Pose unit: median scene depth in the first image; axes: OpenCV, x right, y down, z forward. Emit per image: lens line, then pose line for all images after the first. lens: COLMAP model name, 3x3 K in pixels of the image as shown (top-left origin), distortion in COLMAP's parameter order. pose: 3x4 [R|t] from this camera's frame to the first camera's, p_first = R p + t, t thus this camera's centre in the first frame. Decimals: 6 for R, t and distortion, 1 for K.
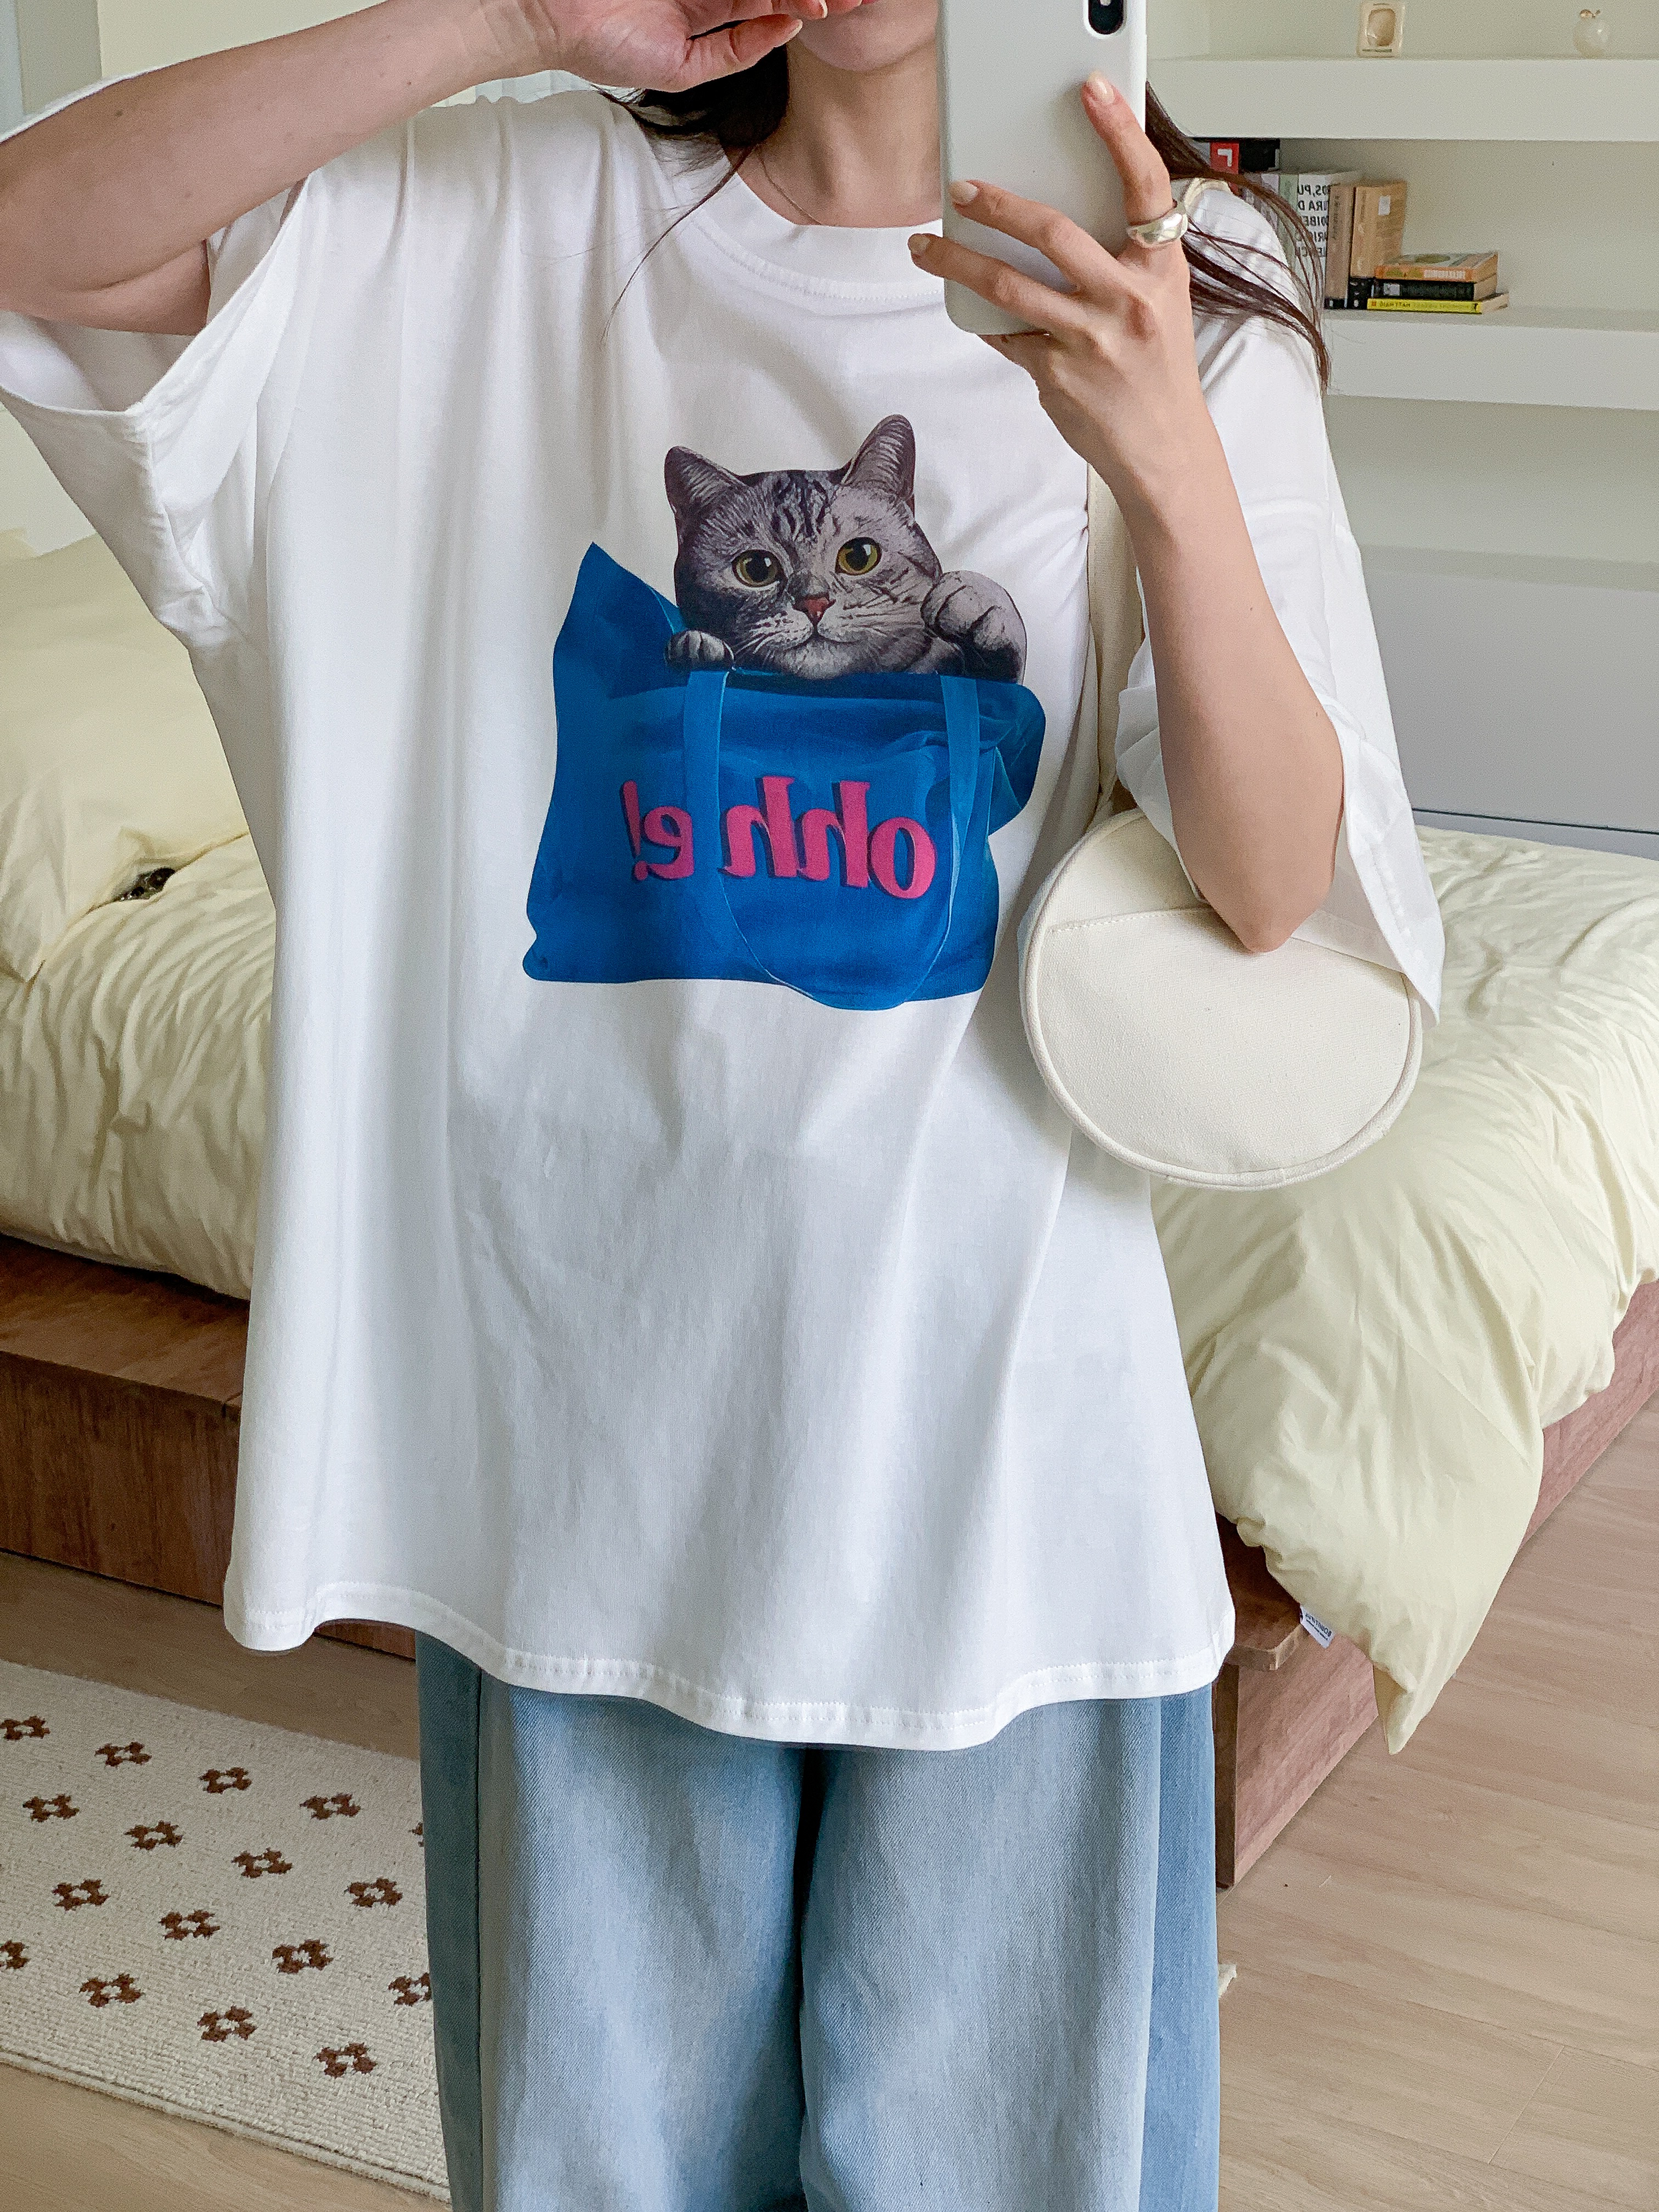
lens RADIAL K [[3335.4, 0, 829.5], [0, 3335.4, 1106.0], [0, 0, 1]] dist [0.168538, -0.706529]
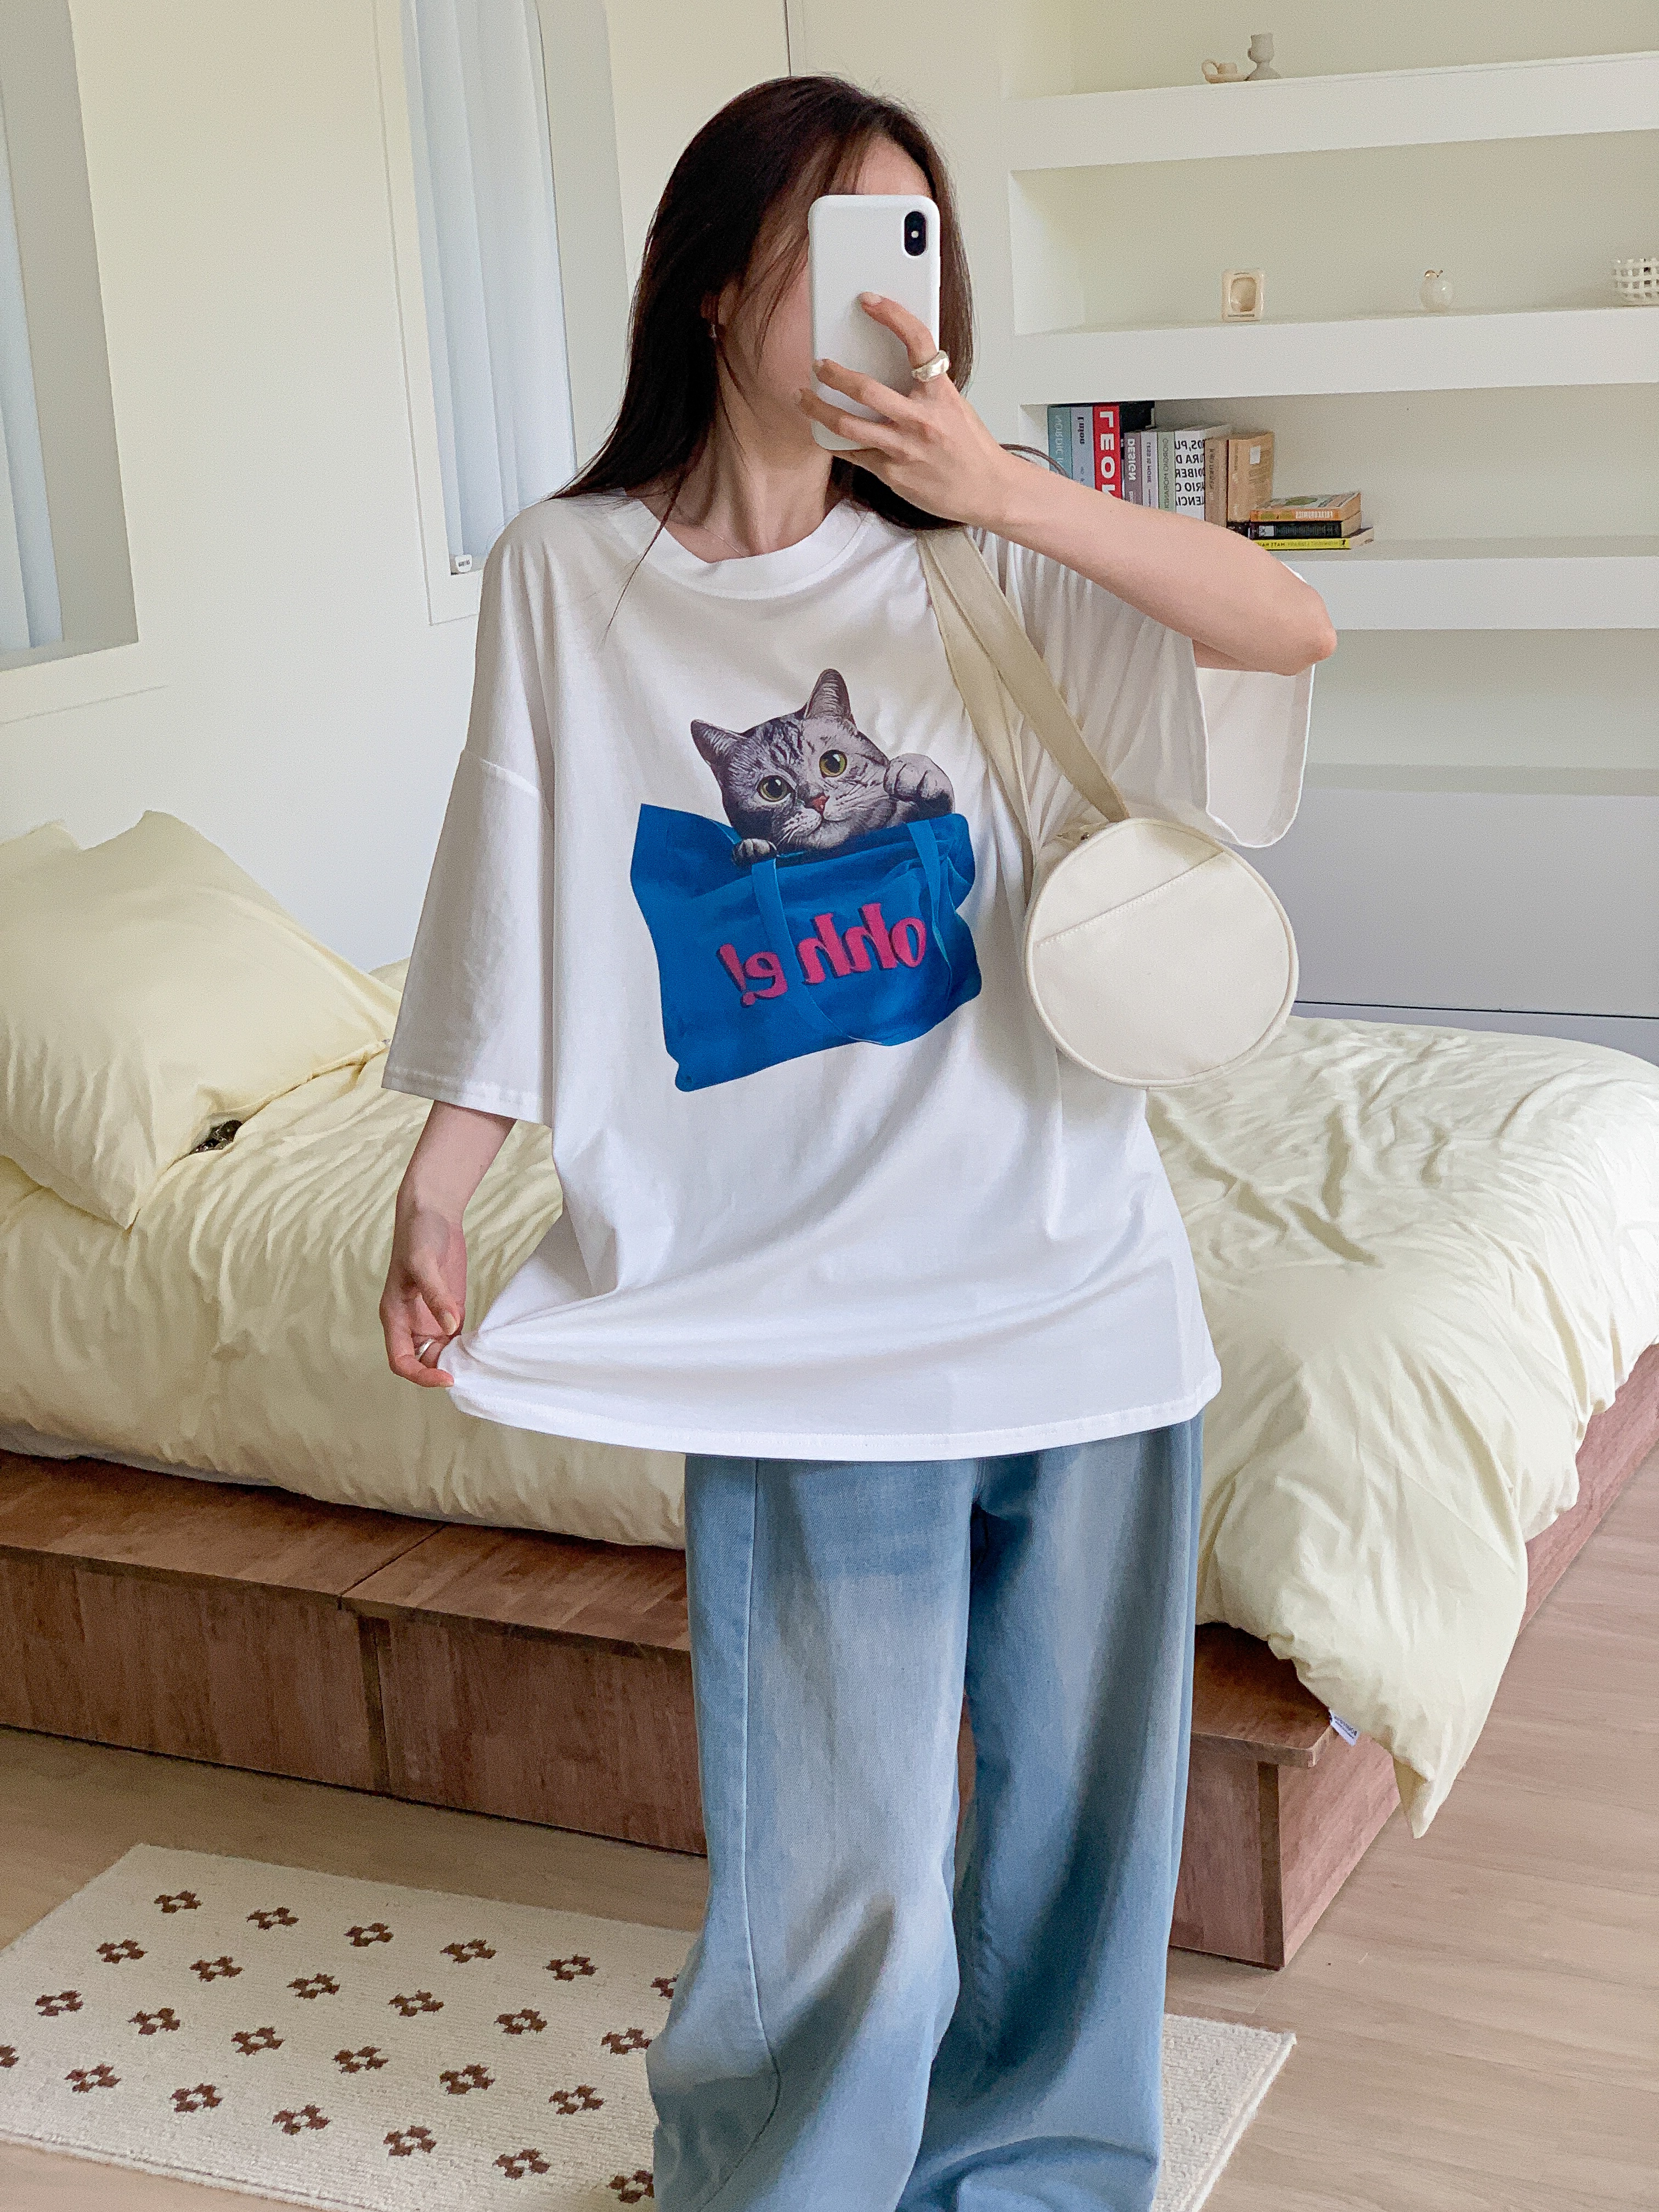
lens RADIAL K [[3278.8, 0, 829.5], [0, 3278.8, 1106.0], [0, 0, 1]] dist [0.177872, -0.678889]
pose [[0.997843, -0.055485, 0.035092, -0.044917], [0.057636, 0.996310, -0.063595, 0.005266], [-0.031434, 0.065480, 0.997359, -0.099988]]
